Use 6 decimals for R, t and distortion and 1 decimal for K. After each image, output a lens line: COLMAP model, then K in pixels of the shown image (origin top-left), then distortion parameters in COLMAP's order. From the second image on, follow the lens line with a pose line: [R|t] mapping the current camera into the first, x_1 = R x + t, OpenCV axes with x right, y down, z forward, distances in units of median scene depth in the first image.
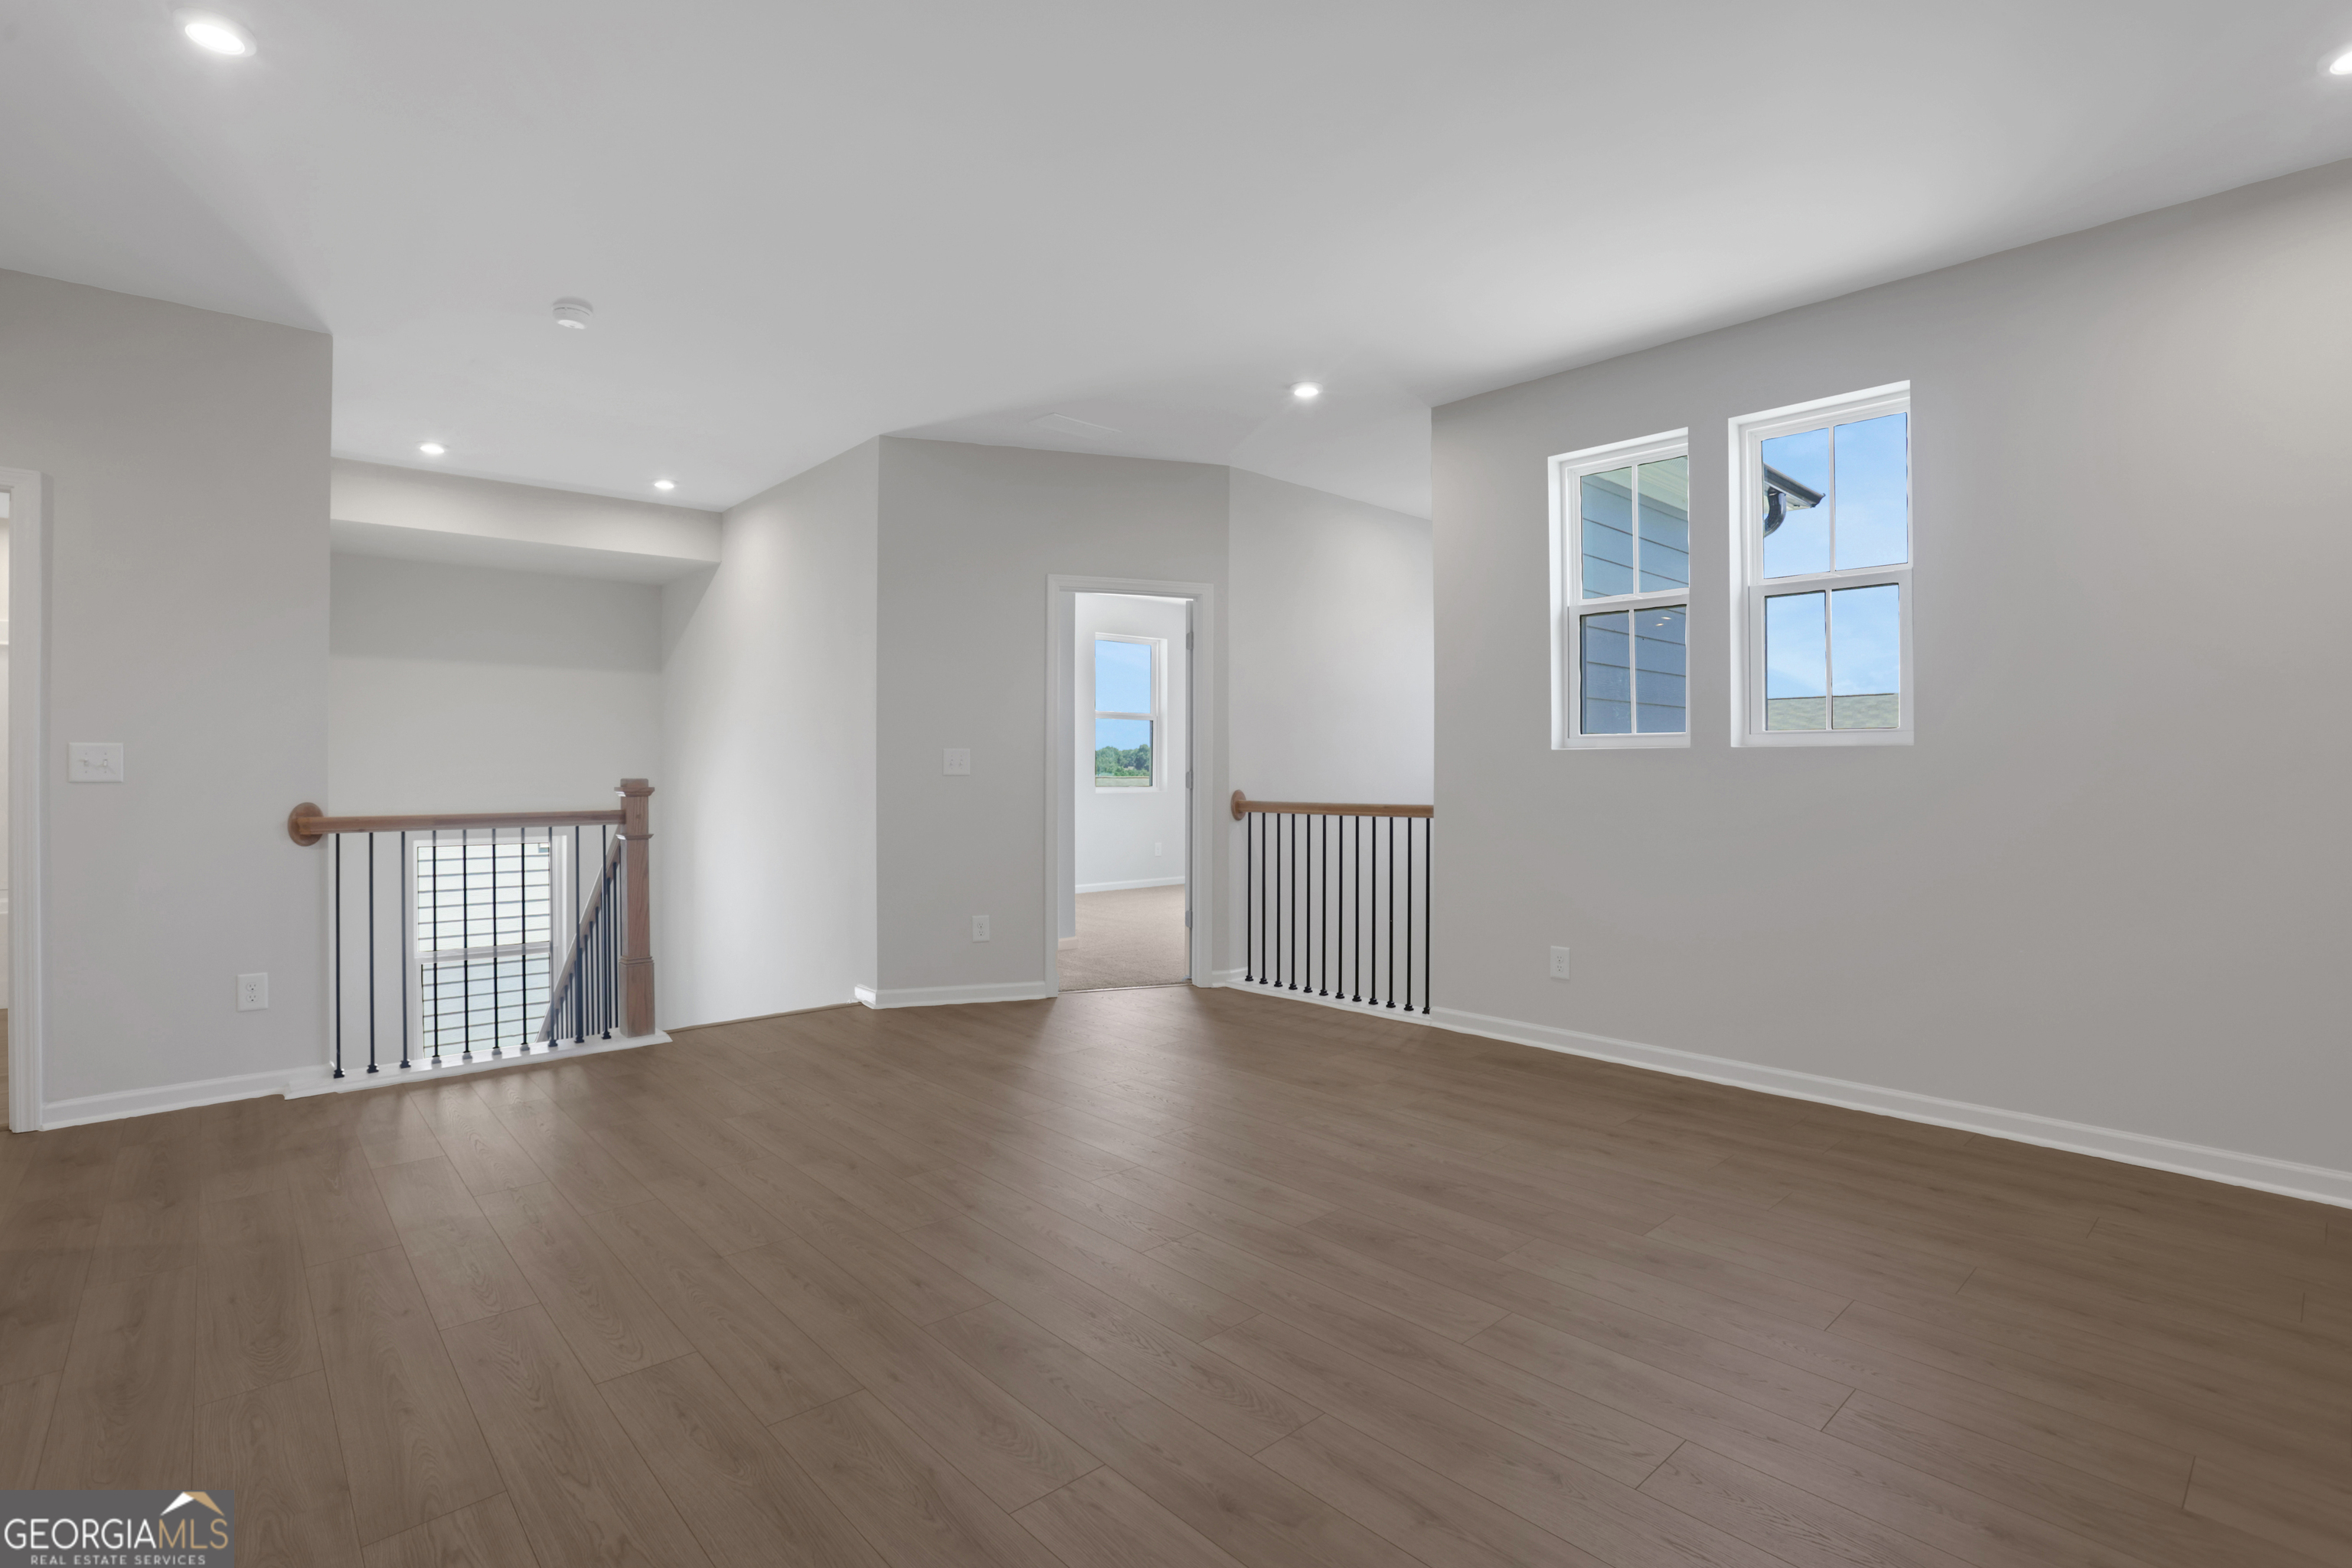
lens RADIAL K [[1107.8, 0, 1177.0], [0, 1107.8, 781.9], [0, 0, 1]] dist [-0.068038, 0.026300]
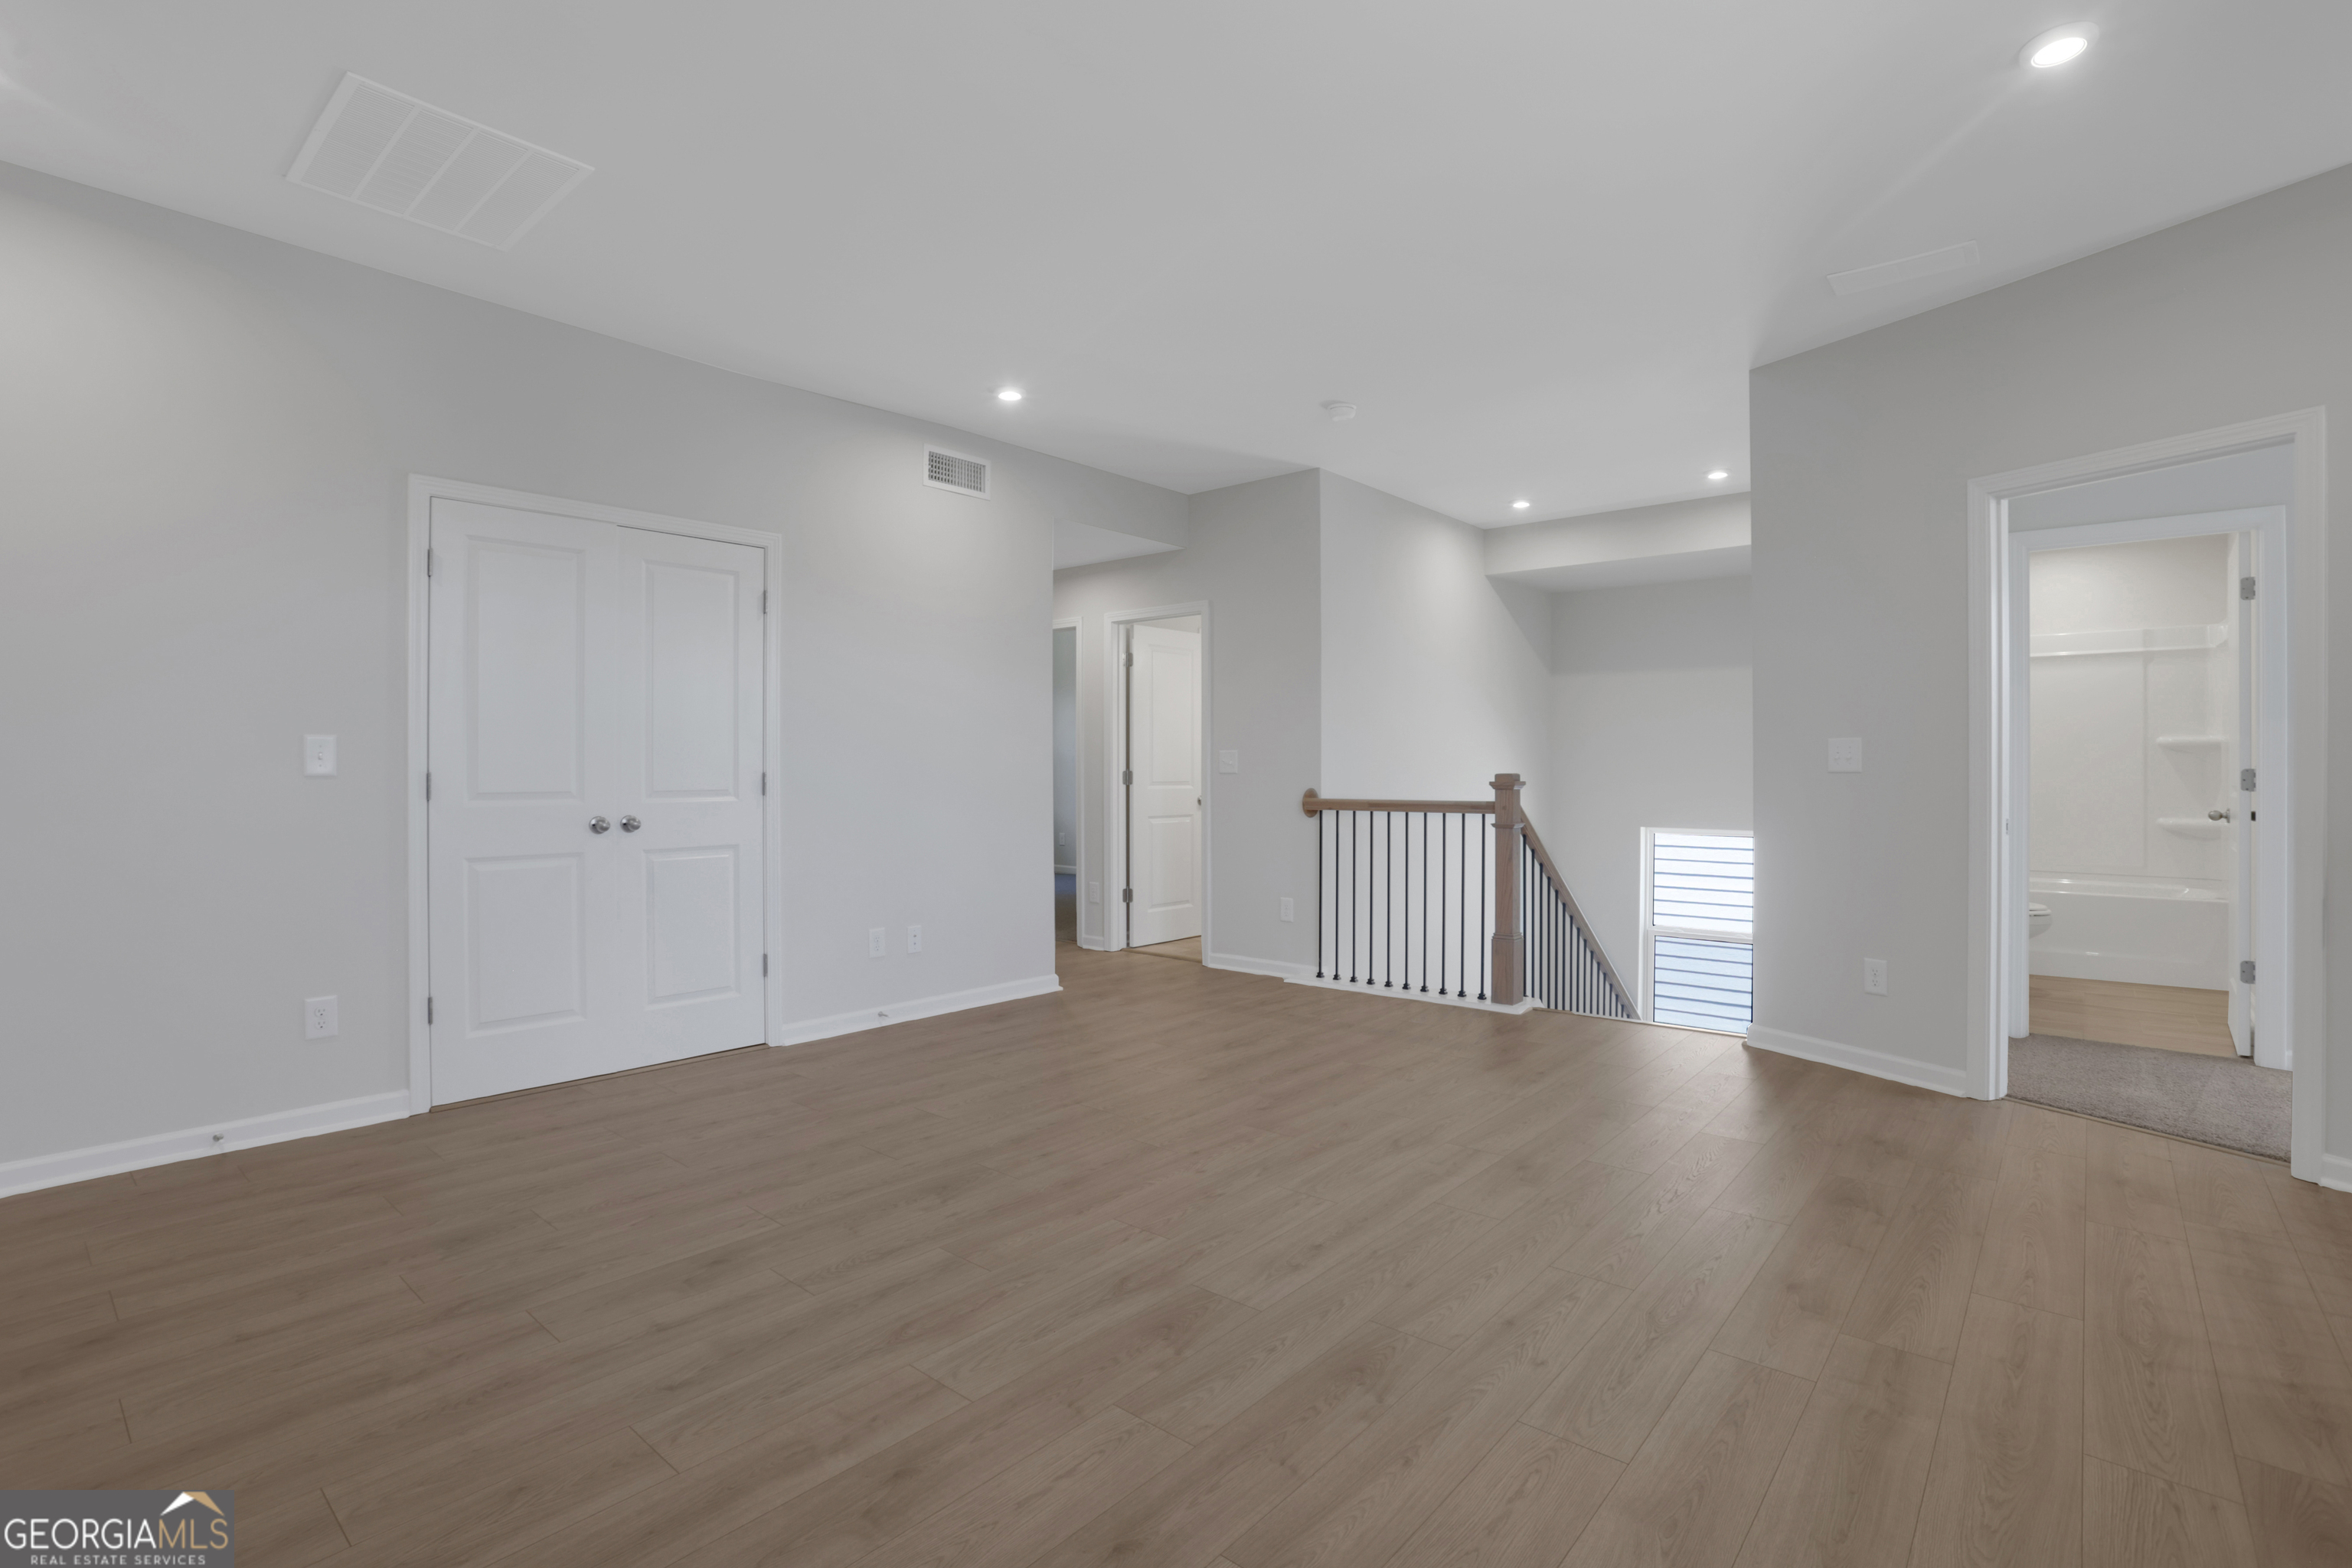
lens RADIAL K [[1107.8, 0, 1171.9], [0, 1107.8, 787.7], [0, 0, 1]] dist [-0.068038, 0.026300]
pose [[0.125715, 0.014219, -0.991965, 0.826948], [-0.011811, 0.999848, 0.012835, 0.000710], [0.991996, 0.010103, 0.125864, 0.746939]]
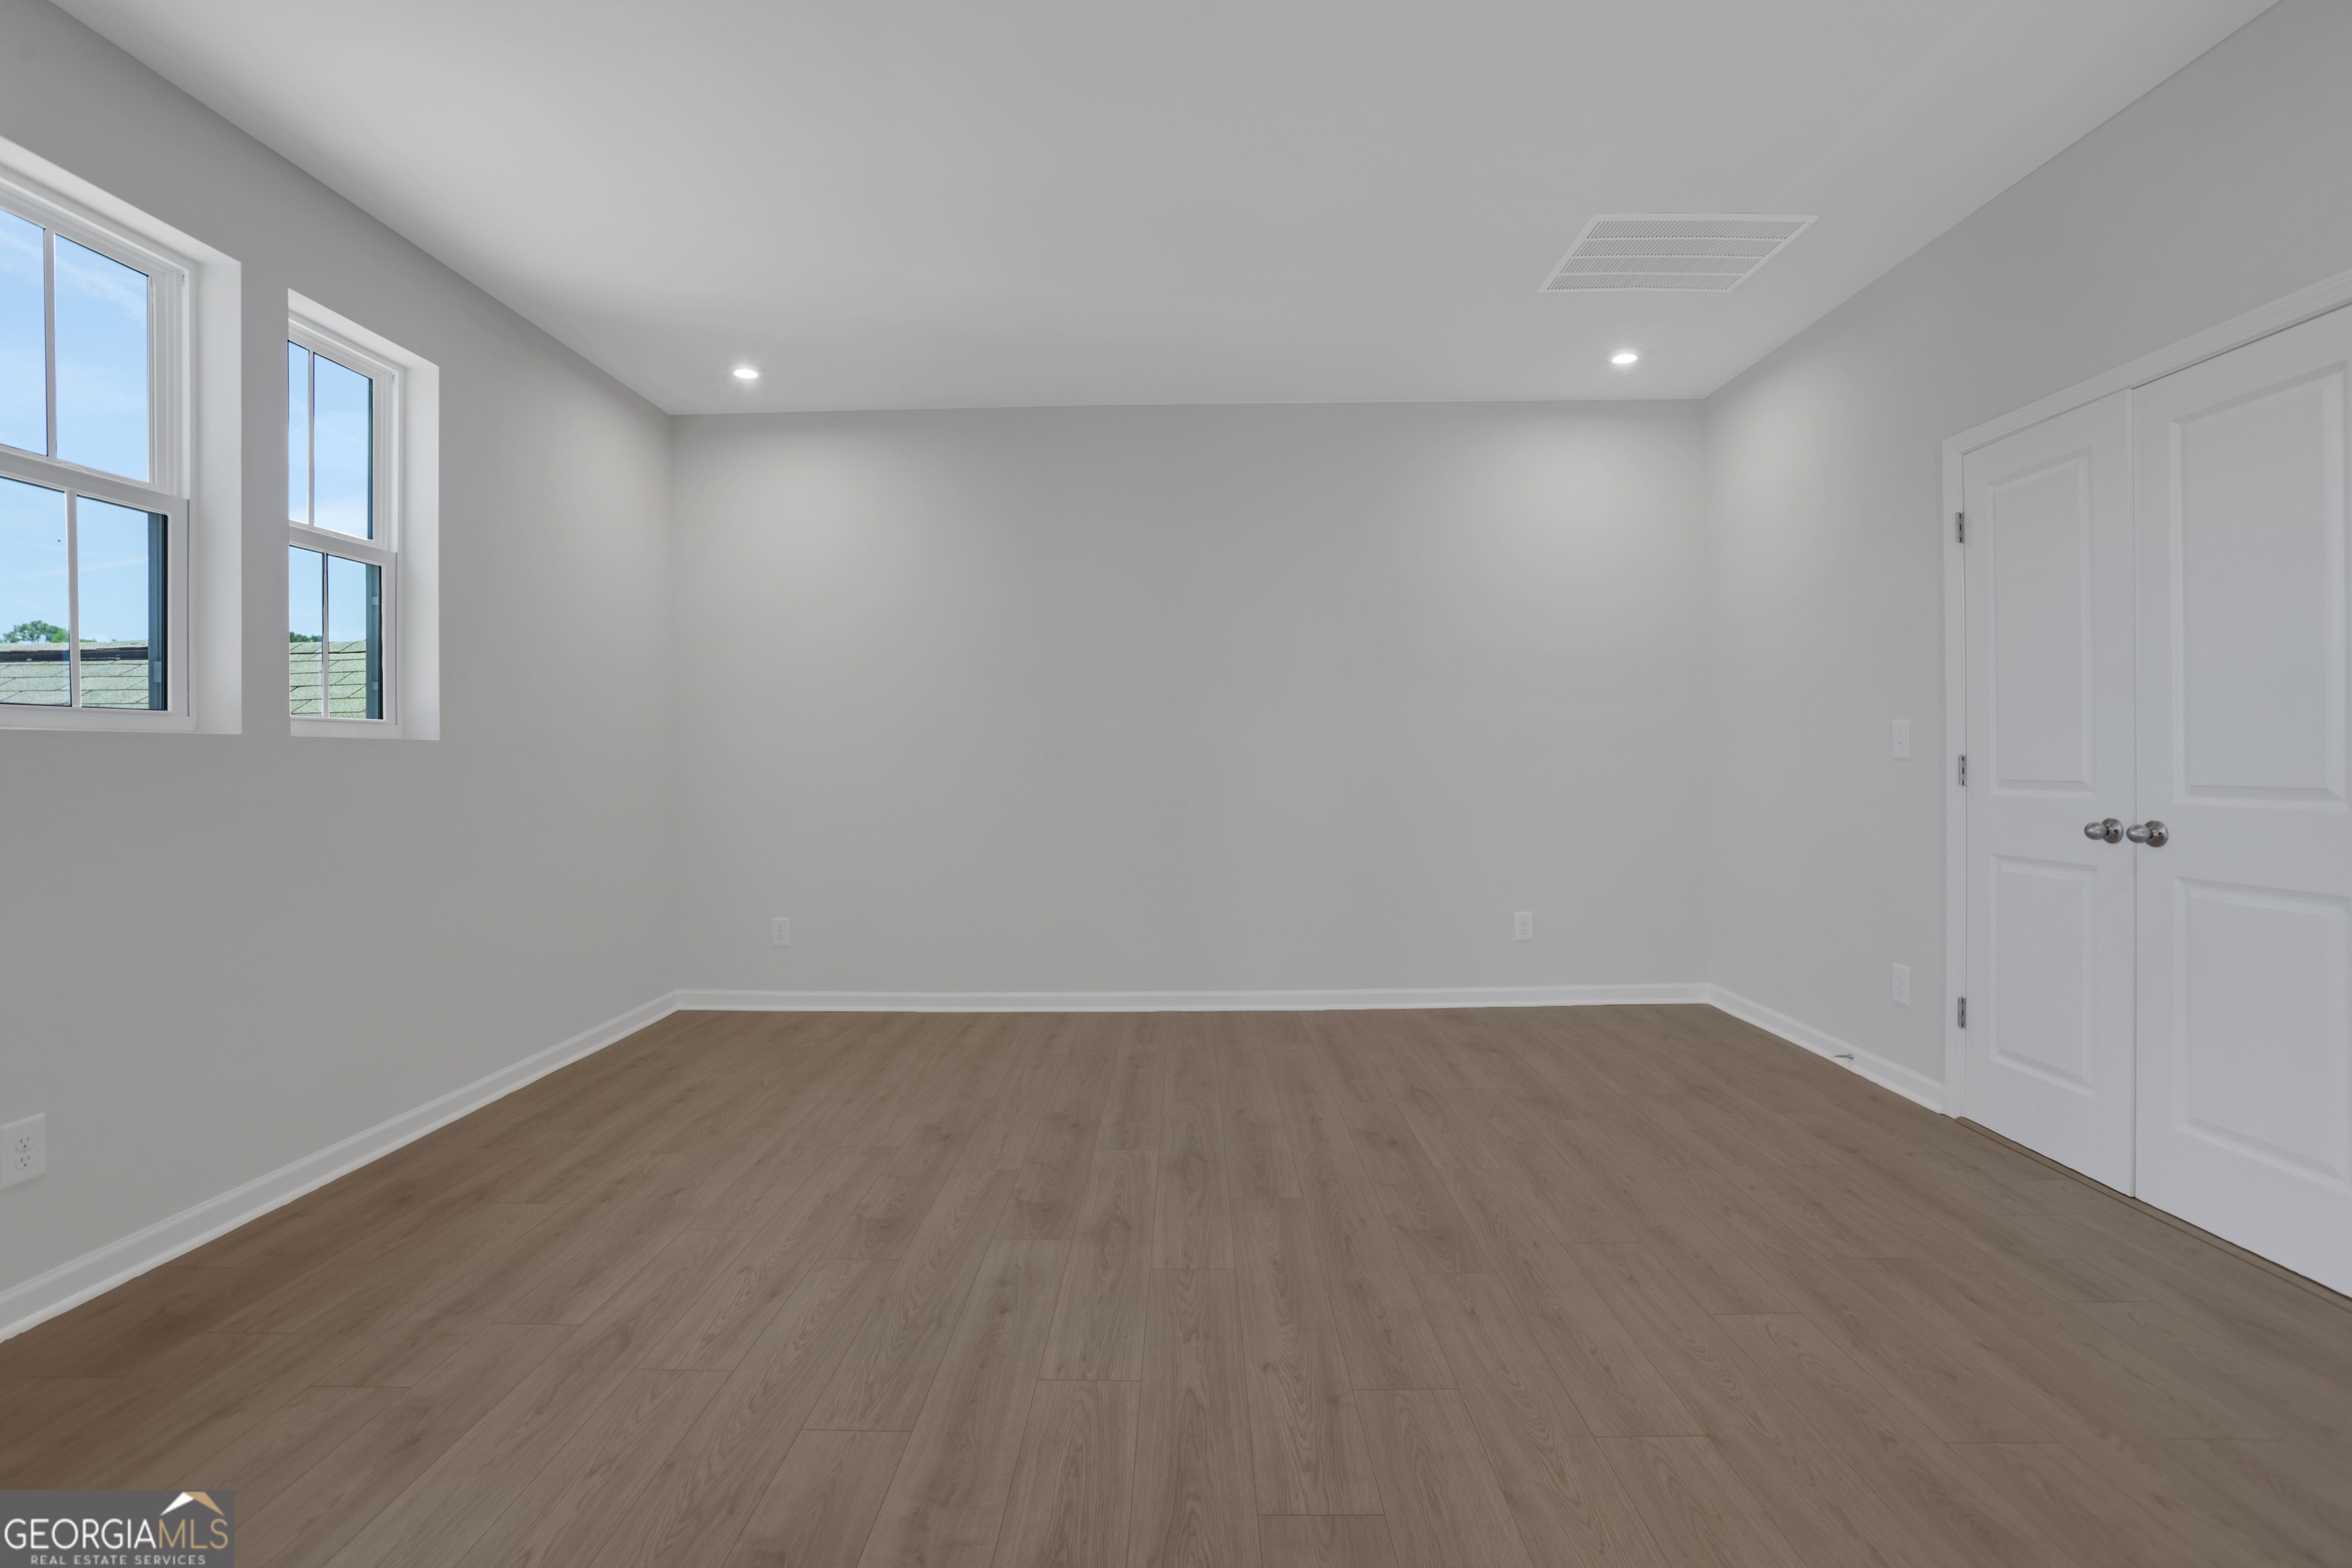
lens RADIAL K [[1107.8, 0, 1181.5], [0, 1107.8, 759.1], [0, 0, 1]] dist [-0.068038, 0.026300]
pose [[-0.733502, 0.007800, 0.679643, -0.517385], [0.018121, 0.999803, 0.008083, -0.010601], [-0.679446, 0.018244, -0.733499, 1.387996]]
